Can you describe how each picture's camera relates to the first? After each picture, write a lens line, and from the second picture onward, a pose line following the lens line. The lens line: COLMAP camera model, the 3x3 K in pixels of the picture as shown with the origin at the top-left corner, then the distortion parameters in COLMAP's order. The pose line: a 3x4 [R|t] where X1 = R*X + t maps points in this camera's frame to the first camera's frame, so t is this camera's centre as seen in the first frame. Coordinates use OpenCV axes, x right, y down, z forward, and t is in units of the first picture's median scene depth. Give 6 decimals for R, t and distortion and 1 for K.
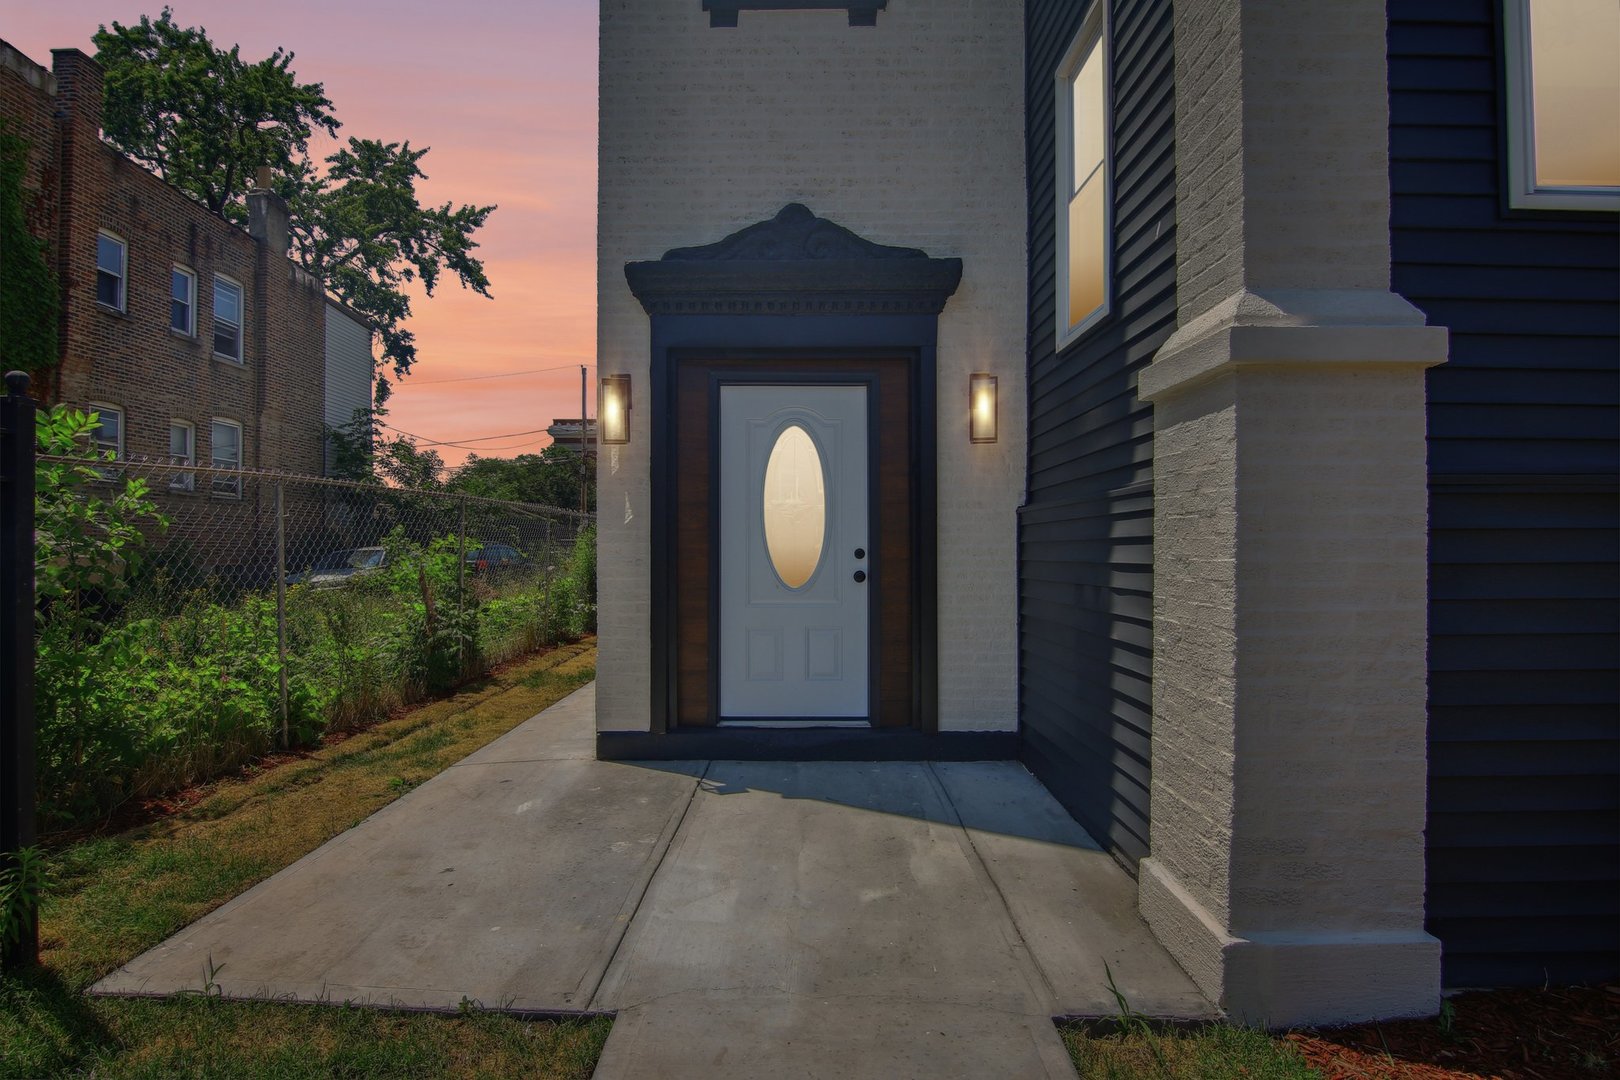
lens RADIAL K [[819.6, 0, 810.0], [0, 819.6, 540.0], [0, 0, 1]] dist [-0.024354, -0.001648]
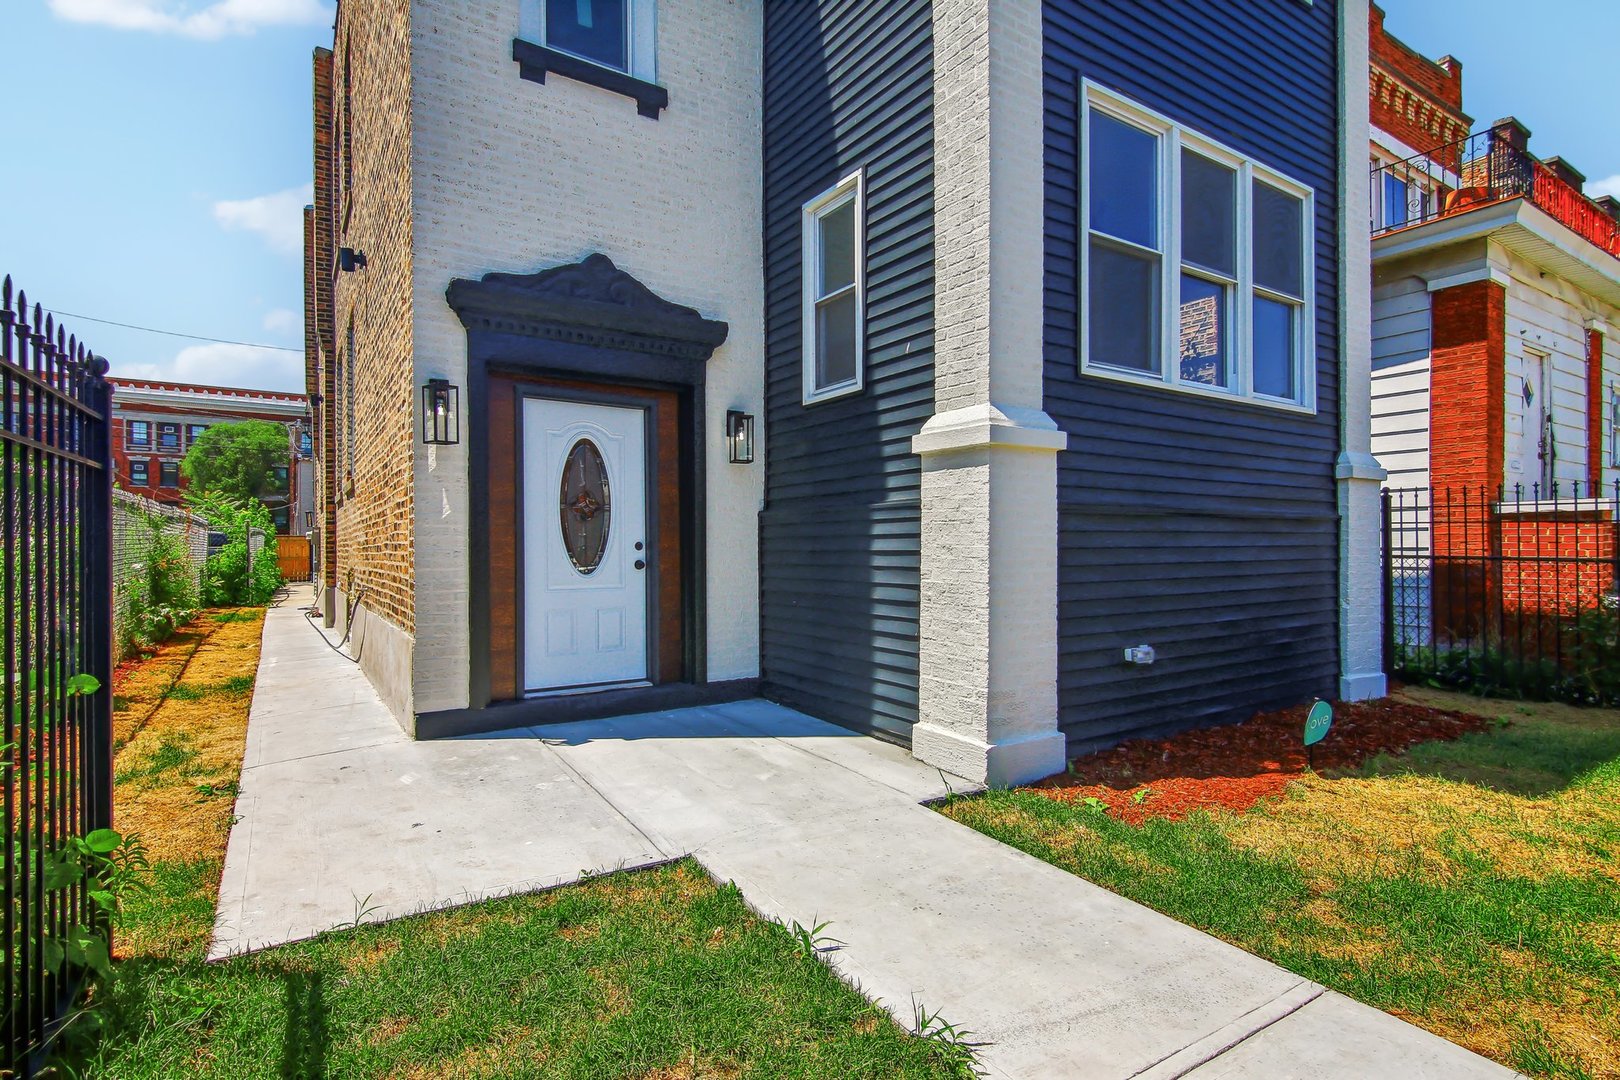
lens RADIAL K [[809.2, 0, 810.0], [0, 809.2, 540.0], [0, 0, 1]] dist [0.001185, -0.000455]
pose [[0.826961, 0.004745, 0.562240, -0.639291], [-0.005442, 0.999985, -0.000434, 0.009896], [-0.562233, -0.002701, 0.826974, -0.236205]]
